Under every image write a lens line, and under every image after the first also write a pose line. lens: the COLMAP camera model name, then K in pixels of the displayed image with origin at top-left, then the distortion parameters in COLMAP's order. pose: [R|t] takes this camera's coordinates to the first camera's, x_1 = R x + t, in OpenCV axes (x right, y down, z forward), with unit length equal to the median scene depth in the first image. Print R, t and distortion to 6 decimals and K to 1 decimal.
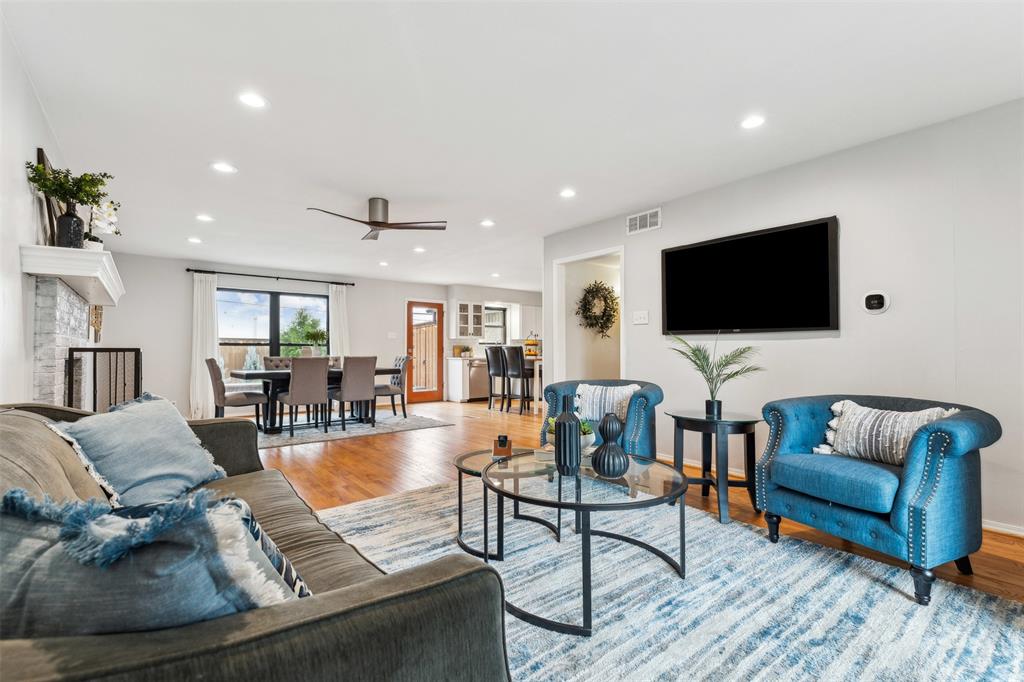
lens RADIAL K [[461.8, 0, 513.0], [0, 461.8, 343.1], [0, 0, 1]] dist [0.003298, -0.001456]
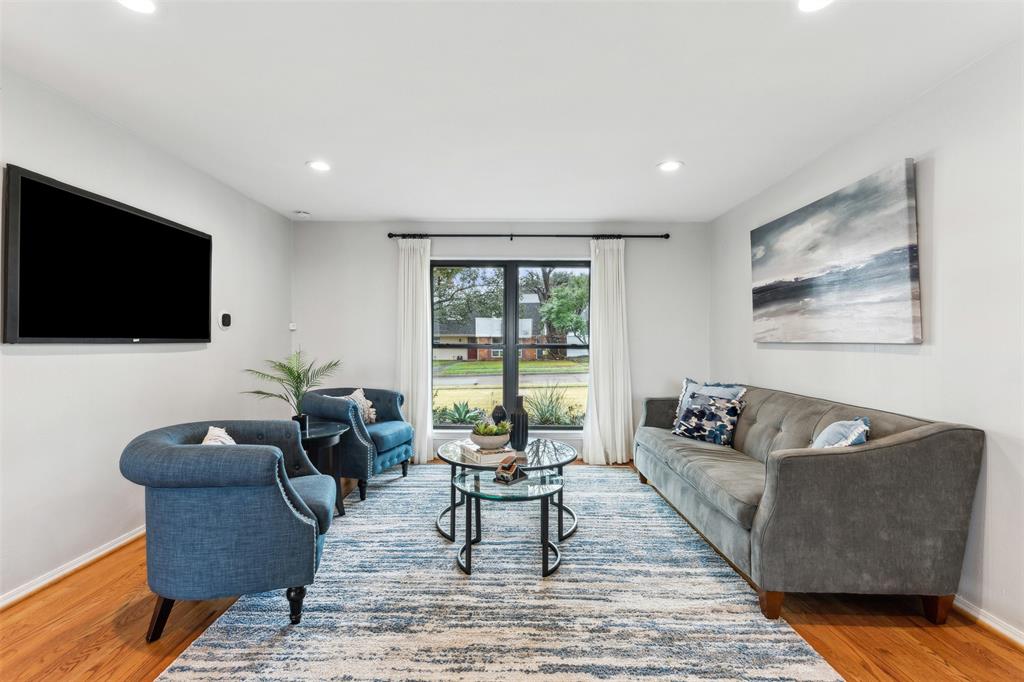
lens RADIAL K [[461.8, 0, 509.4], [0, 461.8, 339.1], [0, 0, 1]] dist [0.003298, -0.001456]
pose [[-0.784727, 0.005882, 0.619814, -0.173020], [-0.006904, 0.999810, -0.018230, -0.007659], [-0.619803, -0.018584, -0.784537, 0.478384]]
